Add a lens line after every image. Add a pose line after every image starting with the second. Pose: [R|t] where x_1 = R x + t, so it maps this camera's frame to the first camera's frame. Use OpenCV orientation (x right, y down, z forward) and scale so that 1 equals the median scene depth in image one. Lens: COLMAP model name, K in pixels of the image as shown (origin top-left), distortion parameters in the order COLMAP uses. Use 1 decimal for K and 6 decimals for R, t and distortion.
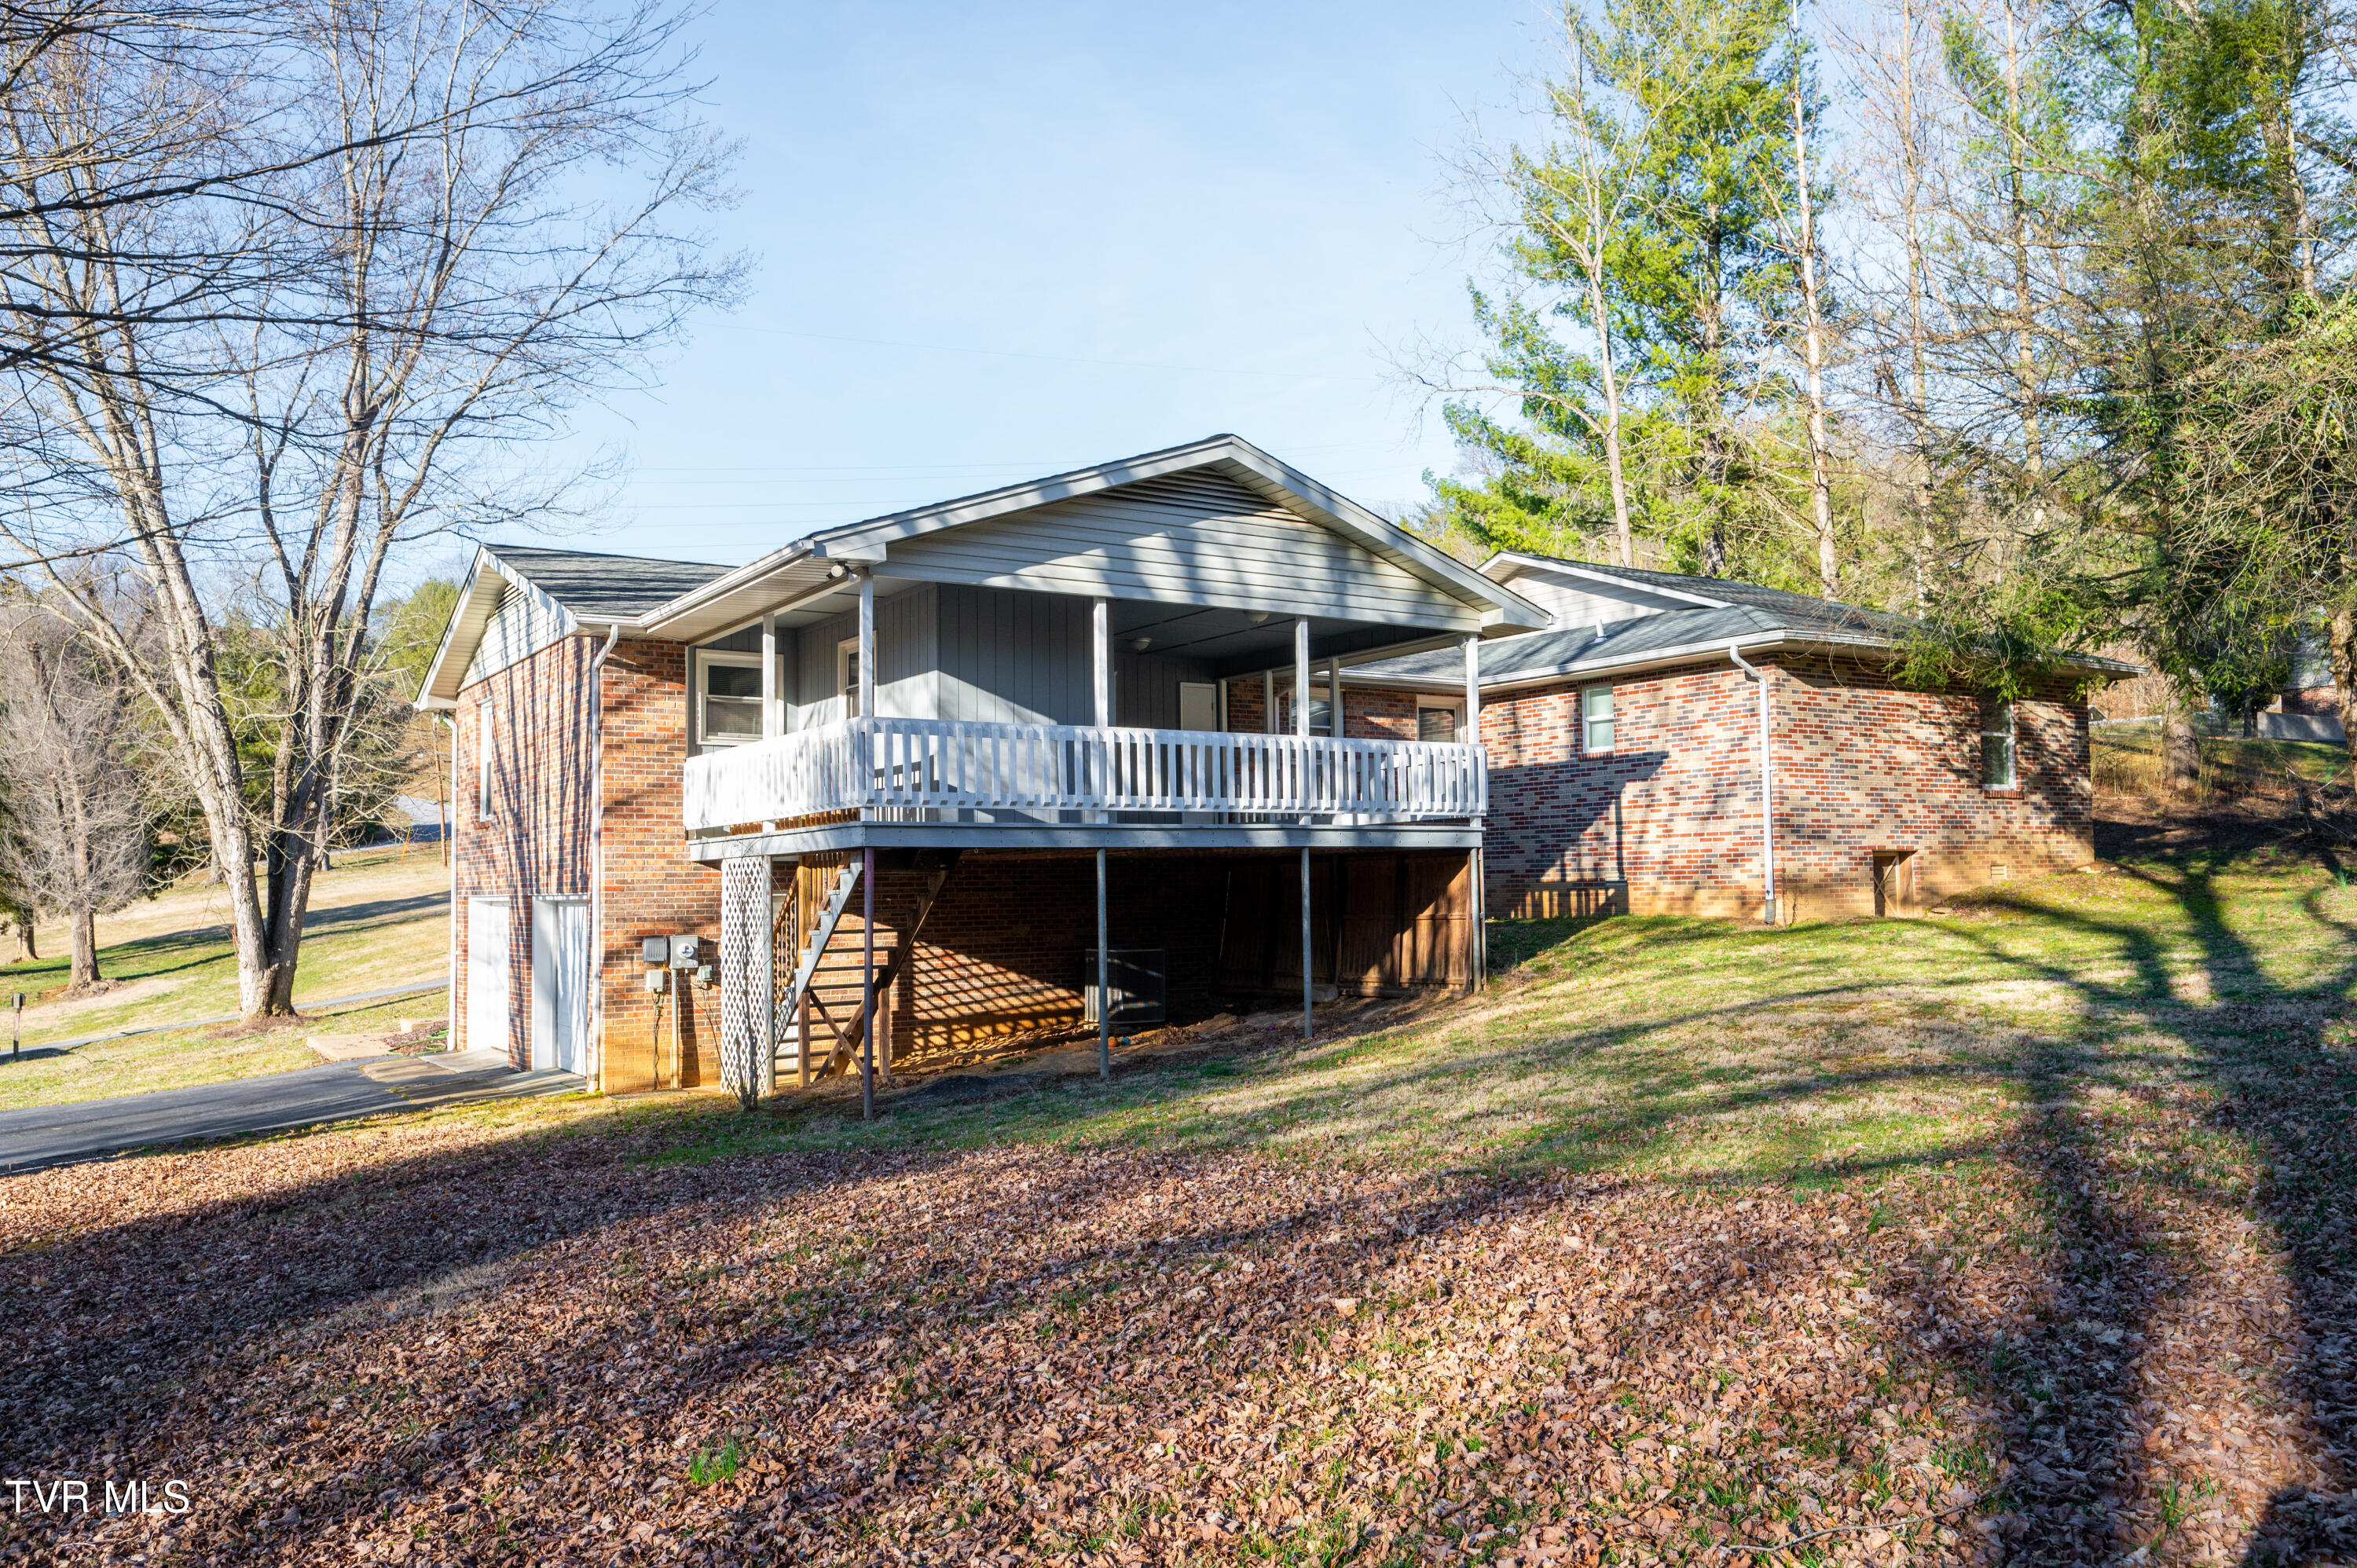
lens RADIAL K [[1668.6, 0, 1176.3], [0, 1668.6, 805.6], [0, 0, 1]] dist [-0.001370, -0.000312]
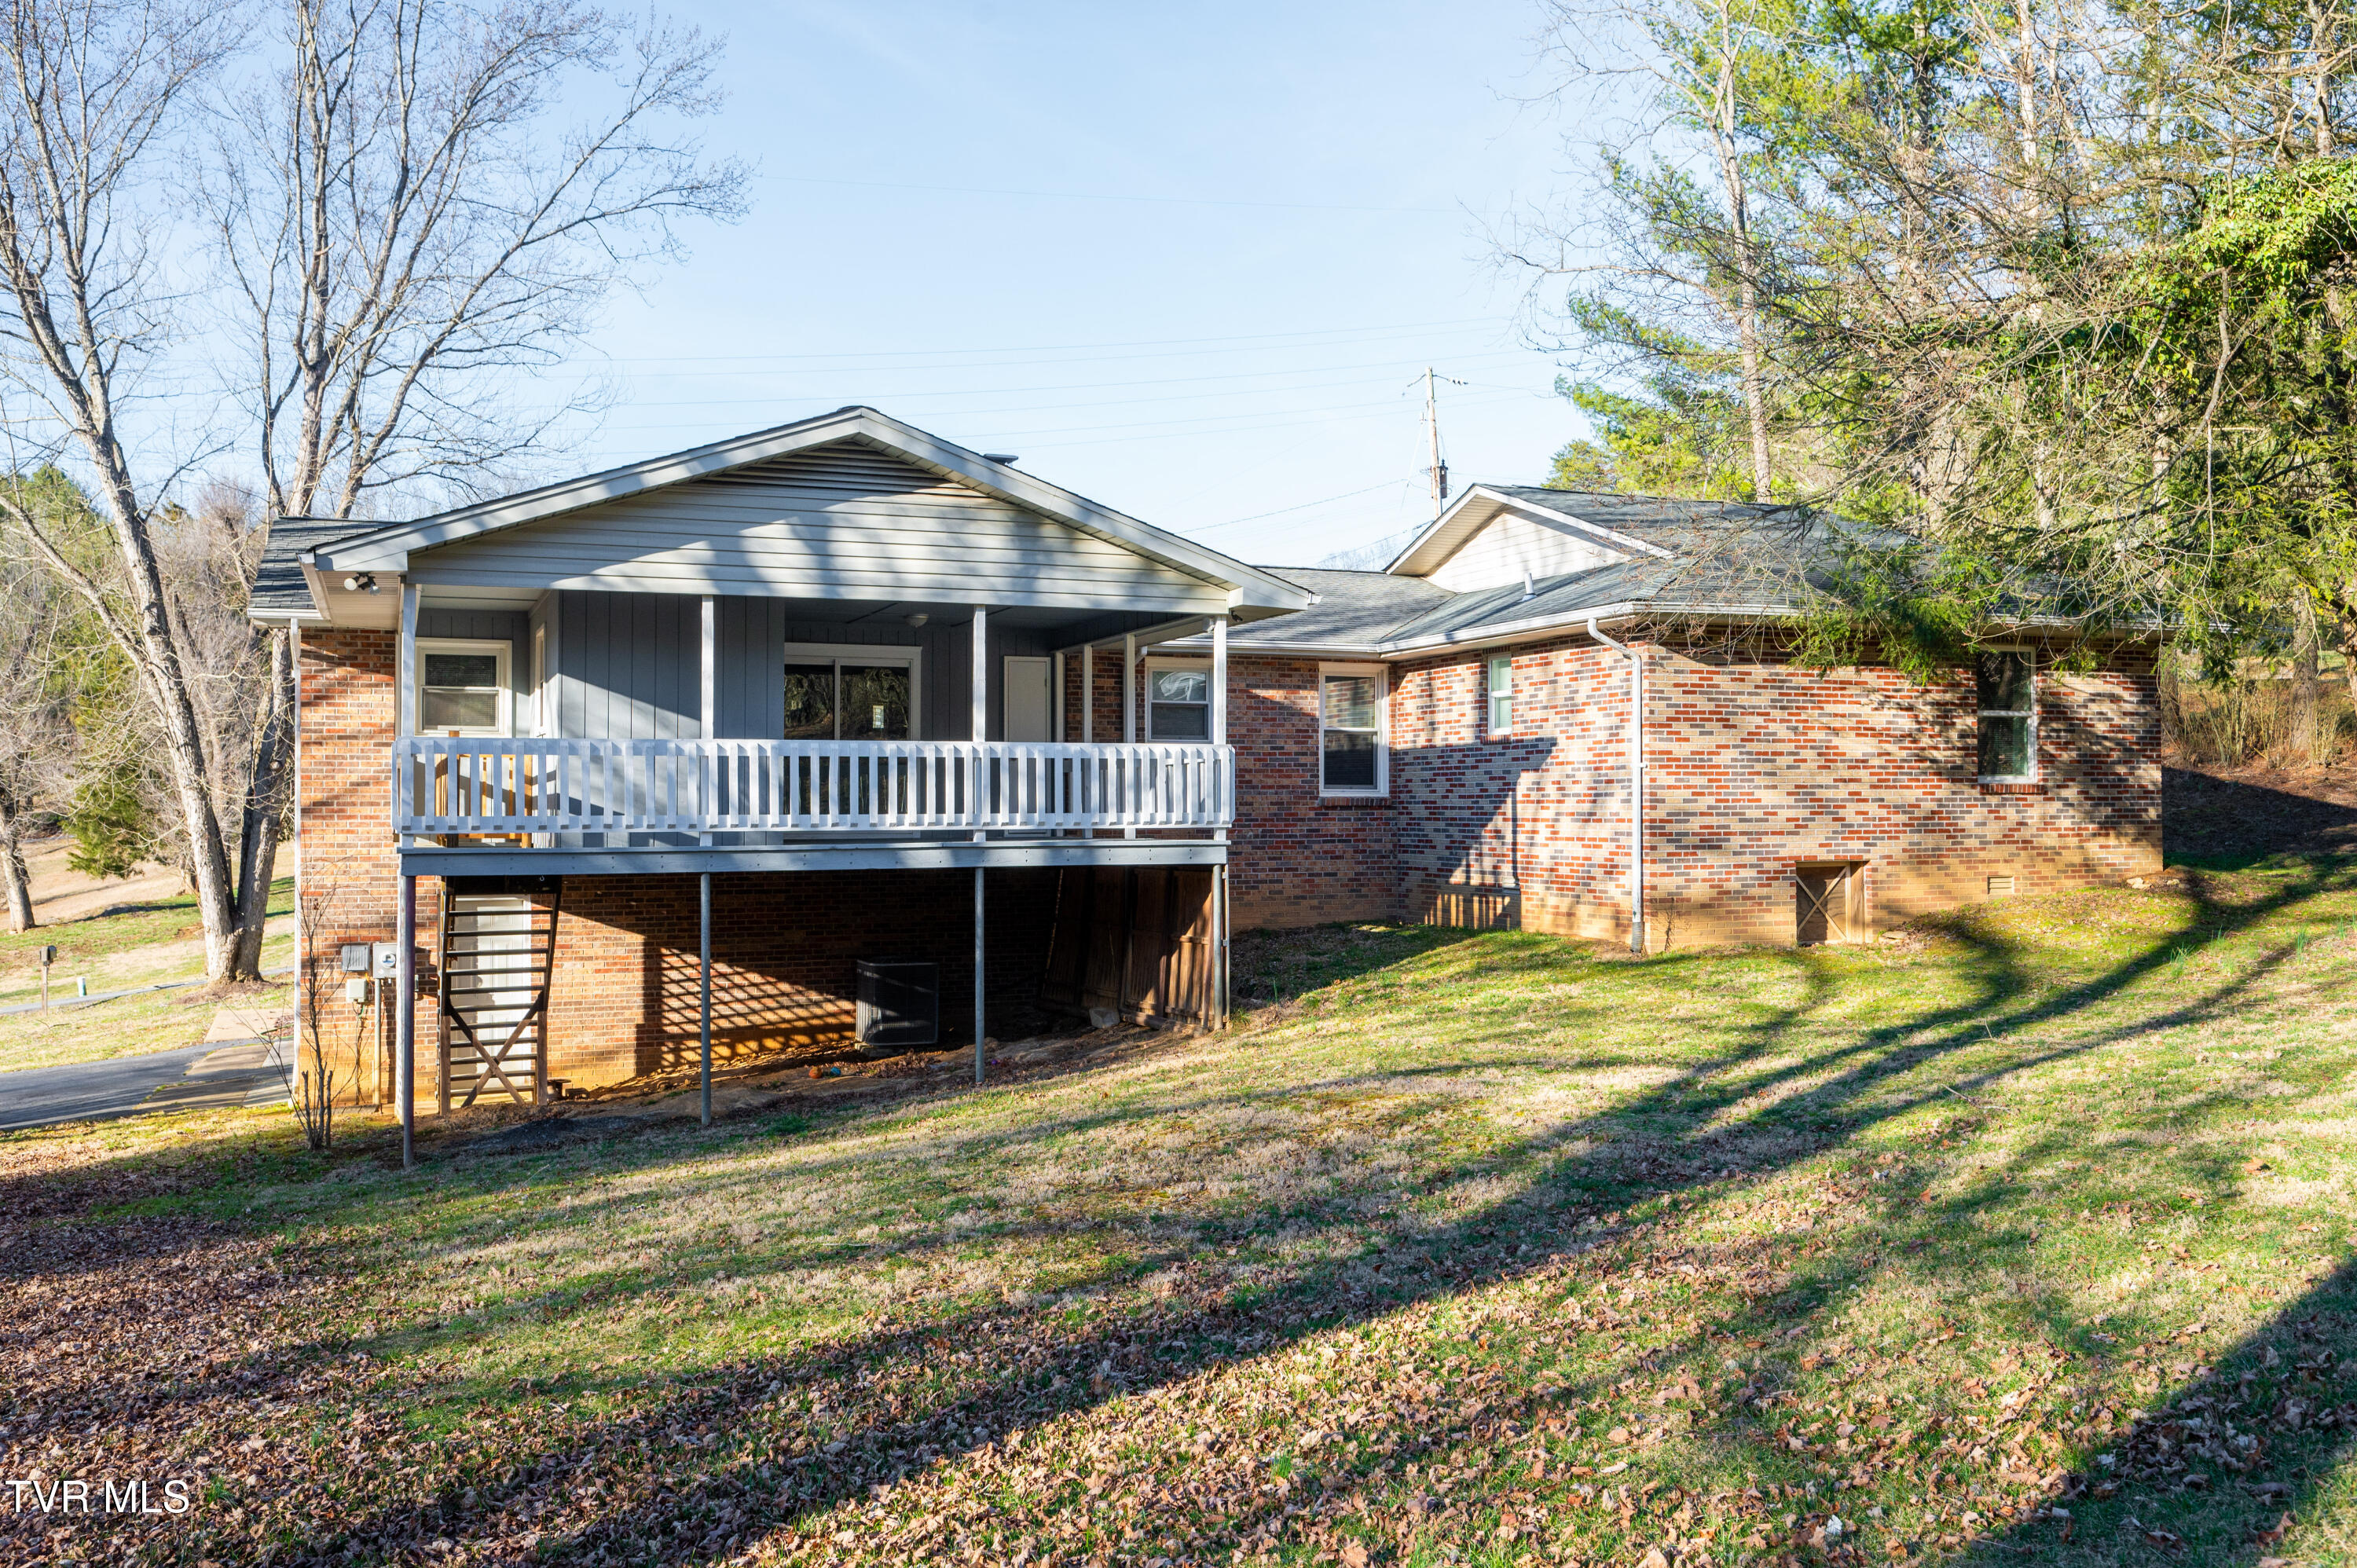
lens RADIAL K [[1889.8, 0, 1184.1], [0, 1889.8, 769.5], [0, 0, 1]] dist [0.000268, 0.004538]
pose [[0.982175, 0.007947, -0.187800, 0.310251], [-0.002493, 0.999569, 0.029261, -0.047088], [0.187951, -0.028271, 0.981771, 0.032386]]
